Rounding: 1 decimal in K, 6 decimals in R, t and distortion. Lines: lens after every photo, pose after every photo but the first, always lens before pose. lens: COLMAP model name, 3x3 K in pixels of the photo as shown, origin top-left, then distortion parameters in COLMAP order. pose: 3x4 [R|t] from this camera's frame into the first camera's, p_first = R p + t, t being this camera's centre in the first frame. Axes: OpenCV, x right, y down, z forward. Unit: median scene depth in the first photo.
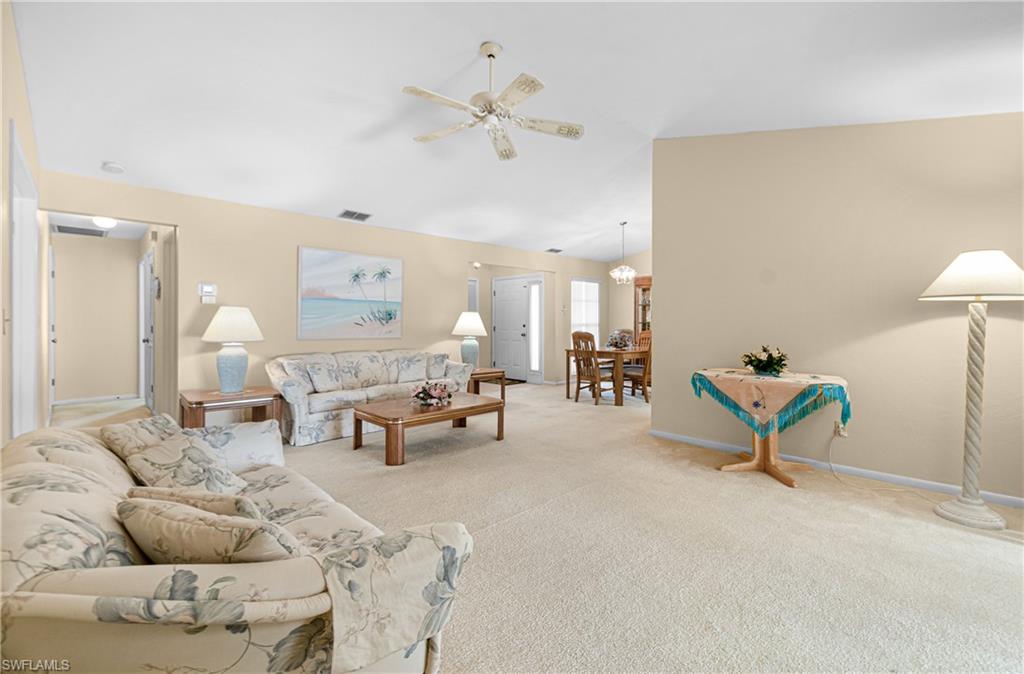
lens RADIAL K [[451.2, 0, 514.1], [0, 451.2, 320.4], [0, 0, 1]] dist [0.003873, -0.002025]
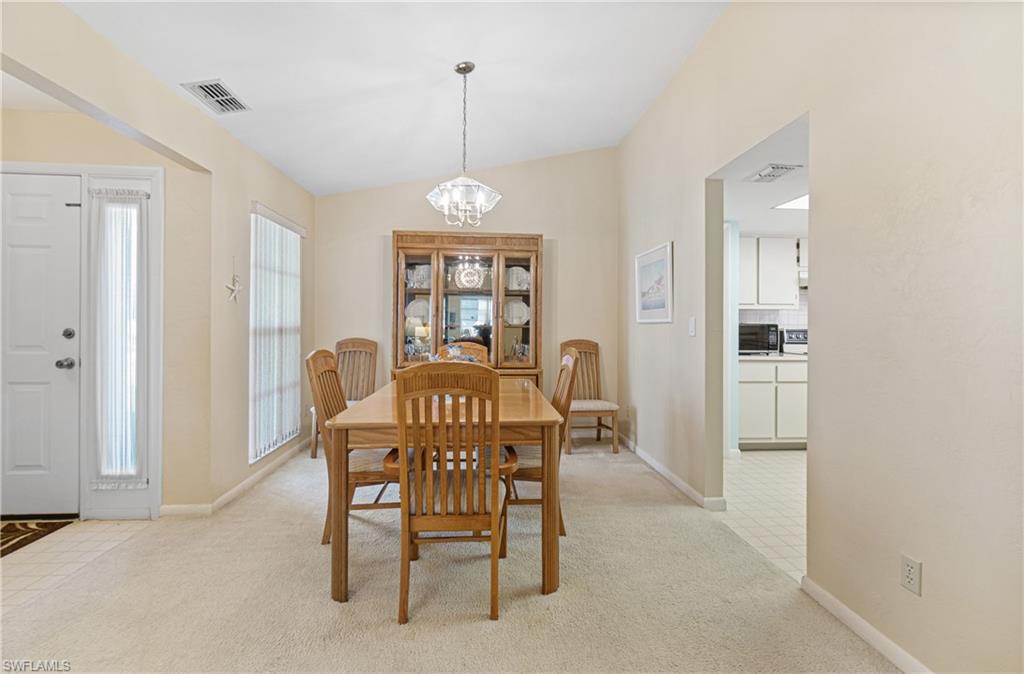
lens RADIAL K [[451.2, 0, 517.0], [0, 451.2, 324.3], [0, 0, 1]] dist [0.003873, -0.002025]
pose [[0.637253, 0.006502, 0.770628, -0.032929], [-0.011241, 0.999936, 0.000859, 0.002274], [-0.770573, -0.009210, 0.637285, 0.922820]]
